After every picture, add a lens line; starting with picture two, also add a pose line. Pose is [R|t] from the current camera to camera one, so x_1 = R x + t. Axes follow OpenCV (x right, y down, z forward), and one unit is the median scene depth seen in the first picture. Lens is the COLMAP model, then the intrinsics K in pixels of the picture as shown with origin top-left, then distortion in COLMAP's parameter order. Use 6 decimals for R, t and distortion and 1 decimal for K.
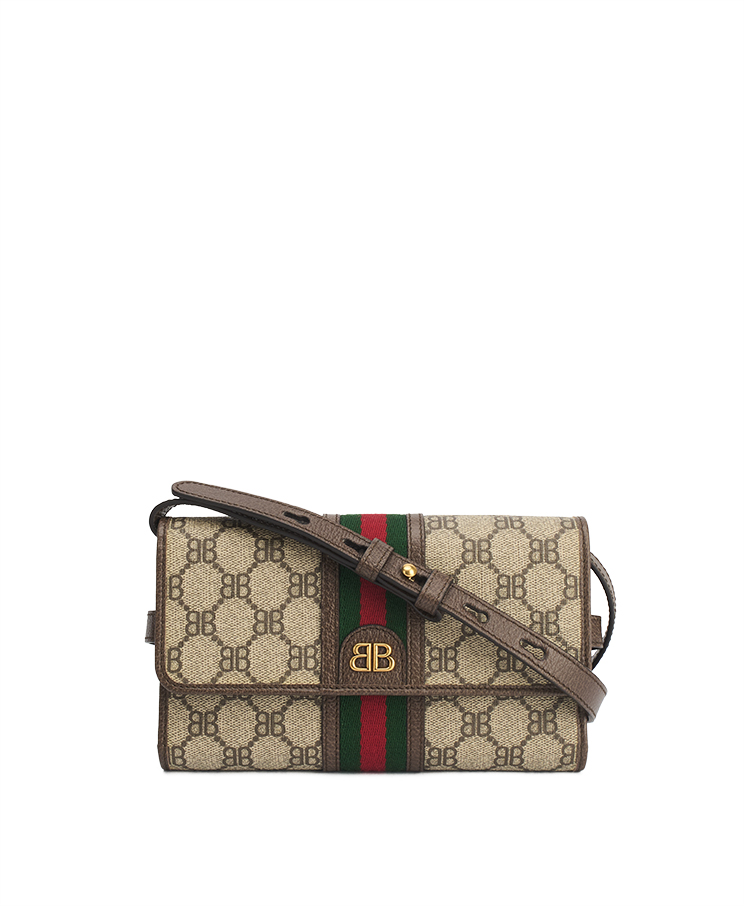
lens RADIAL K [[1525.7, 0, 371.0], [0, 1525.7, 481.2], [0, 0, 1]] dist [-0.019673, 0.000000]
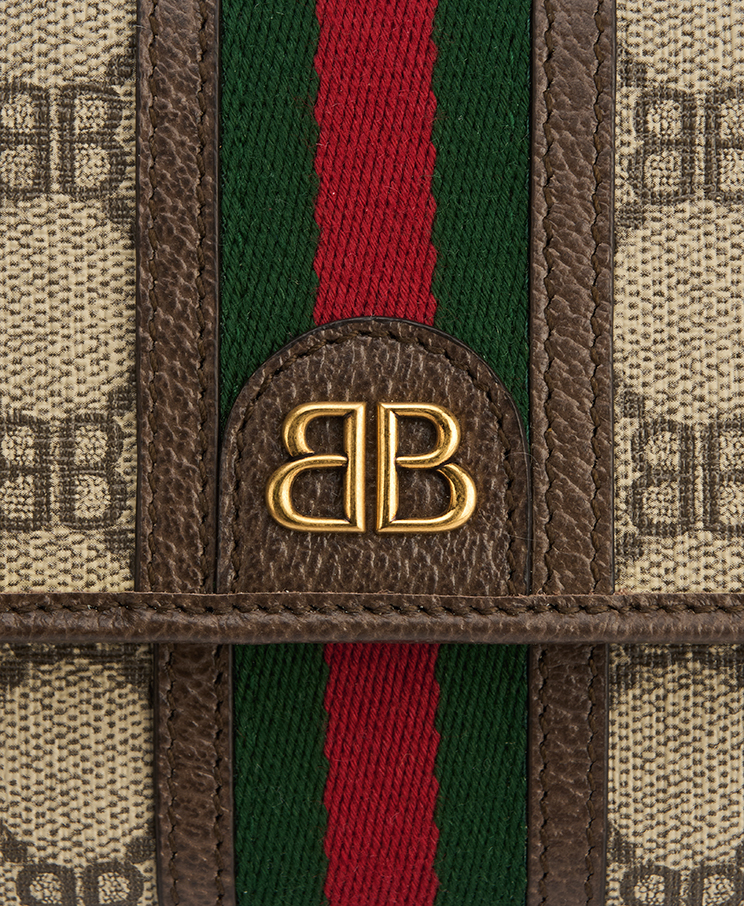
lens RADIAL K [[1945.9, 0, 375.5], [0, 1945.9, 459.5], [0, 0, 1]] dist [0.150493, 0.000000]
pose [[0.999812, -0.004395, -0.018874, 0.006488], [0.005821, 0.997076, 0.076189, 0.092850], [0.018484, -0.076284, 0.996915, 0.722140]]
